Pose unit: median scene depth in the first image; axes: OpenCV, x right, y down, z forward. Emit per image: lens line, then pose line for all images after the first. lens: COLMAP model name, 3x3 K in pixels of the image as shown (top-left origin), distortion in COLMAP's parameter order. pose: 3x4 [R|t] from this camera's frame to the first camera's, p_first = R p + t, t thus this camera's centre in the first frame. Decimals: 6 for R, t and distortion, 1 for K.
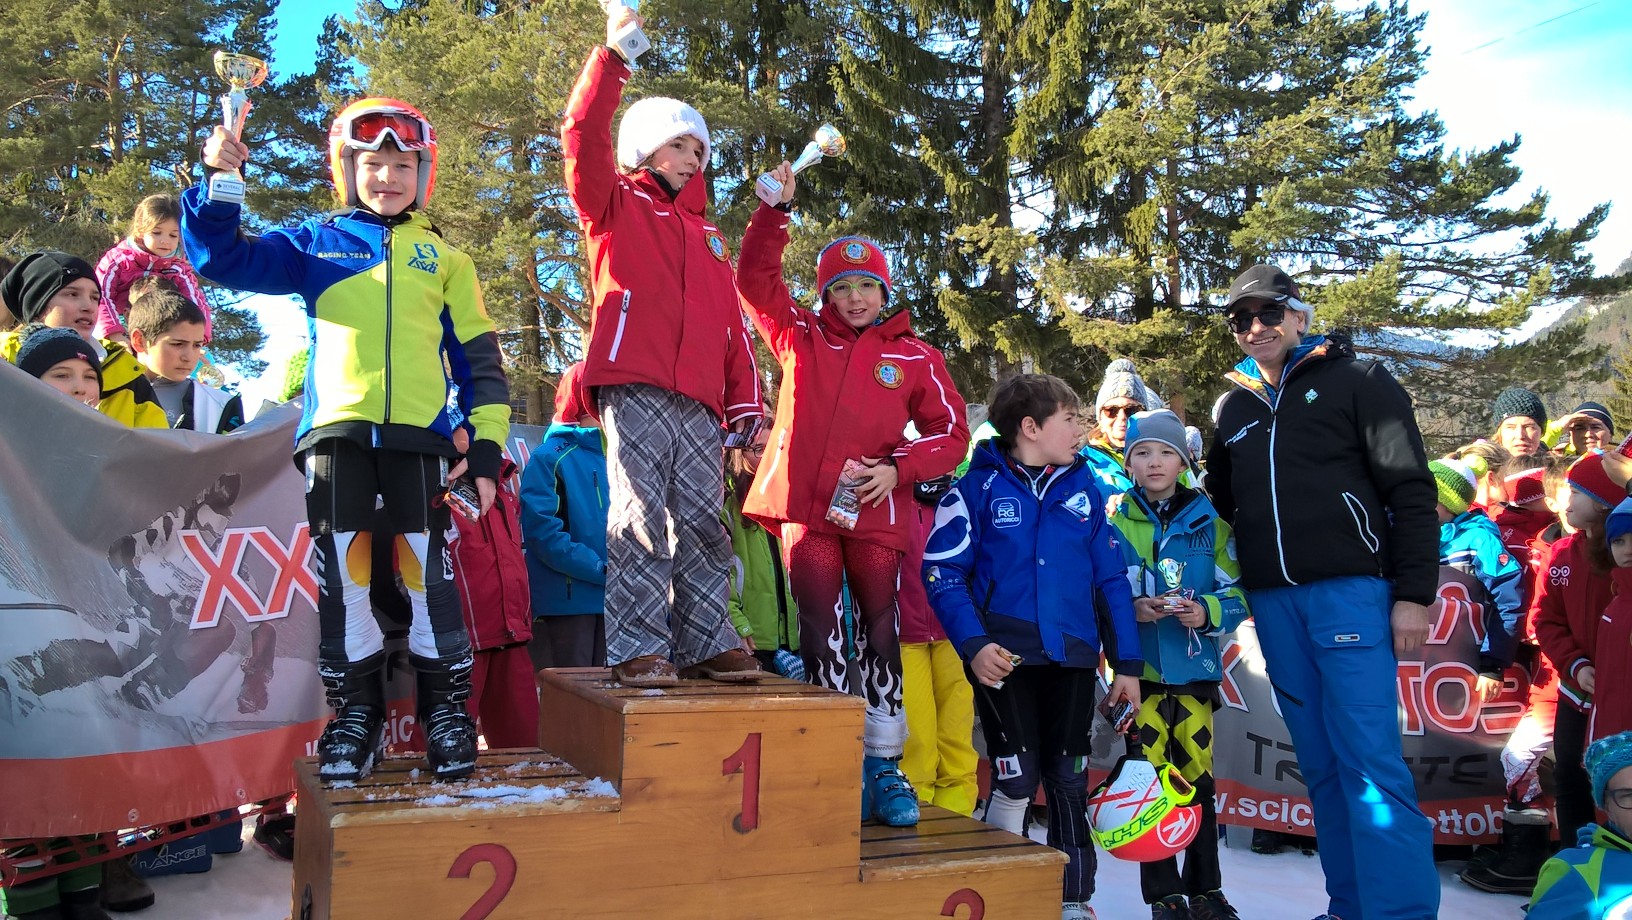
lens RADIAL K [[1331.9, 0, 815.7], [0, 1331.9, 450.2], [0, 0, 1]] dist [0.097746, -0.297689]
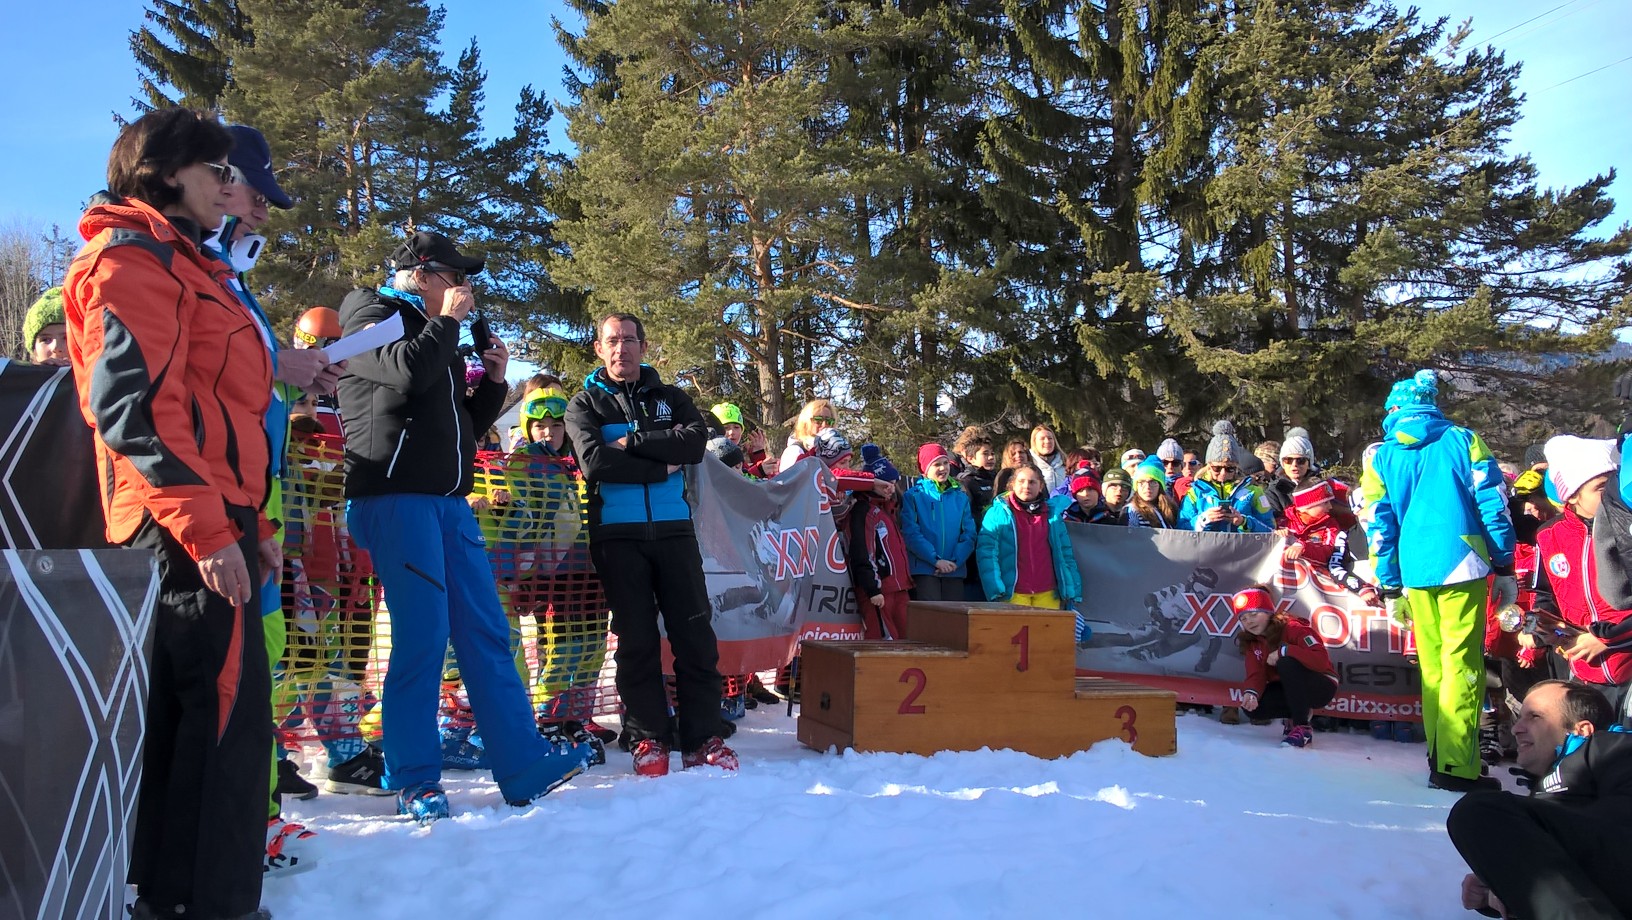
lens RADIAL K [[1337.2, 0, 811.2], [0, 1337.2, 439.6], [0, 0, 1]] dist [0.062050, -0.186577]
pose [[0.995205, -0.012661, -0.096984, -0.022956], [0.011322, 0.999833, -0.014342, -0.007695], [0.097150, 0.013175, 0.995183, -0.153410]]
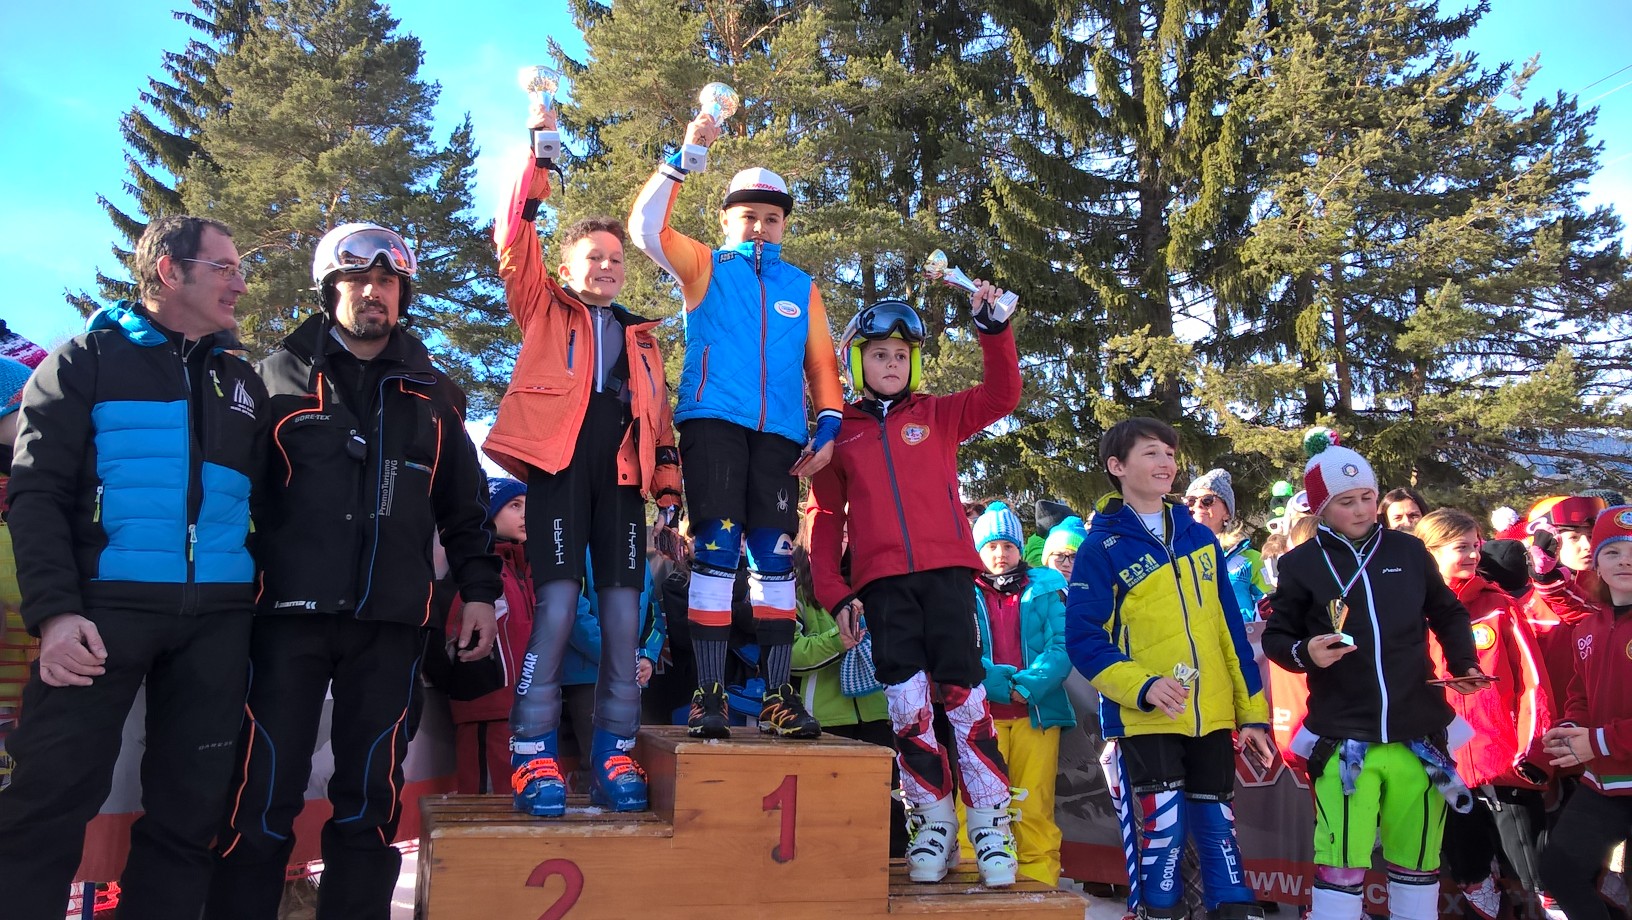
lens RADIAL K [[1337.2, 0, 811.2], [0, 1337.2, 439.6], [0, 0, 1]] dist [0.062050, -0.186577]
pose [[0.990098, -0.020685, -0.138844, 0.018140], [0.007350, 0.995366, -0.095873, 0.004475], [0.140183, 0.093904, 0.985663, -0.021983]]
